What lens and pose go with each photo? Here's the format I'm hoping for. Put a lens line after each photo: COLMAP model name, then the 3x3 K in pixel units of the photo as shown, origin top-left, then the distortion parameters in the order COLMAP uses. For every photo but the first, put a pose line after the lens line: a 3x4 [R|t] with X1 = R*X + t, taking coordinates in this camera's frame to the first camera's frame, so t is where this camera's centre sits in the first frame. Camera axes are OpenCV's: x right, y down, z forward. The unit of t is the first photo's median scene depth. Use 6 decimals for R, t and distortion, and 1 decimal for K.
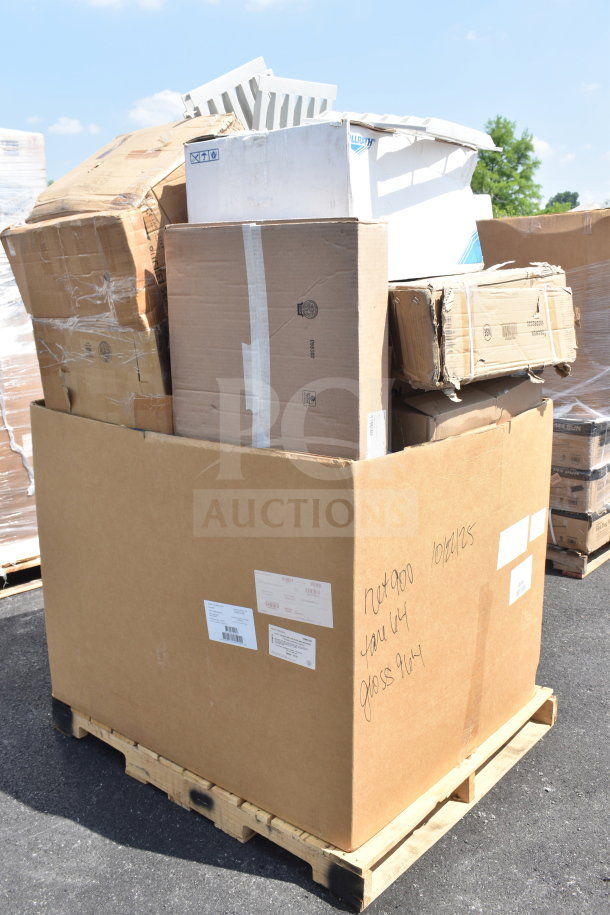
lens RADIAL K [[855.0, 0, 305.0], [0, 855.0, 457.5], [0, 0, 1]] dist [-0.005595, -0.002245]
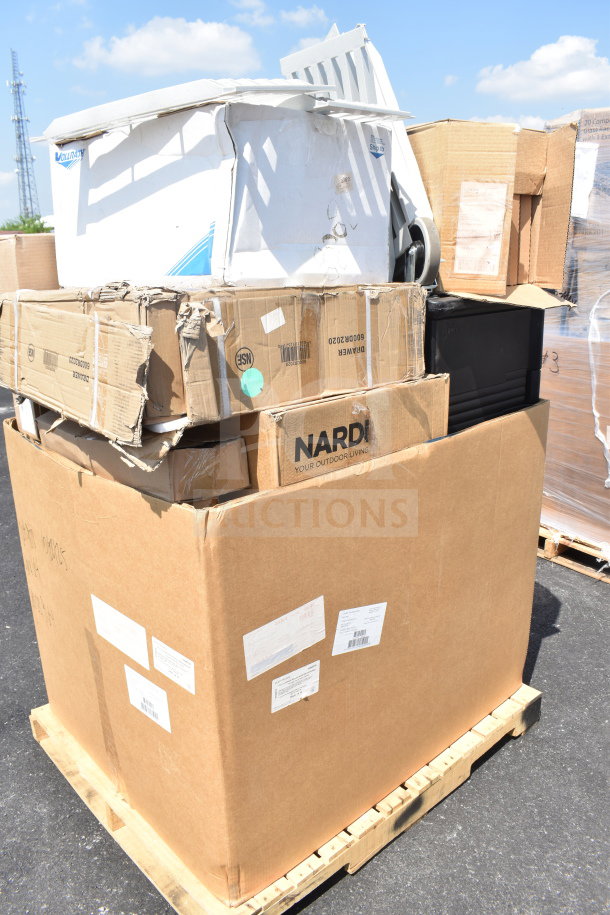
lens RADIAL K [[713.6, 0, 305.0], [0, 713.6, 457.5], [0, 0, 1]] dist [-0.066110, -0.002067]
pose [[-0.149975, 0.302781, -0.941186, 0.857587], [-0.199707, 0.923053, 0.328770, -0.328152], [0.968310, 0.237269, -0.077967, 1.285169]]
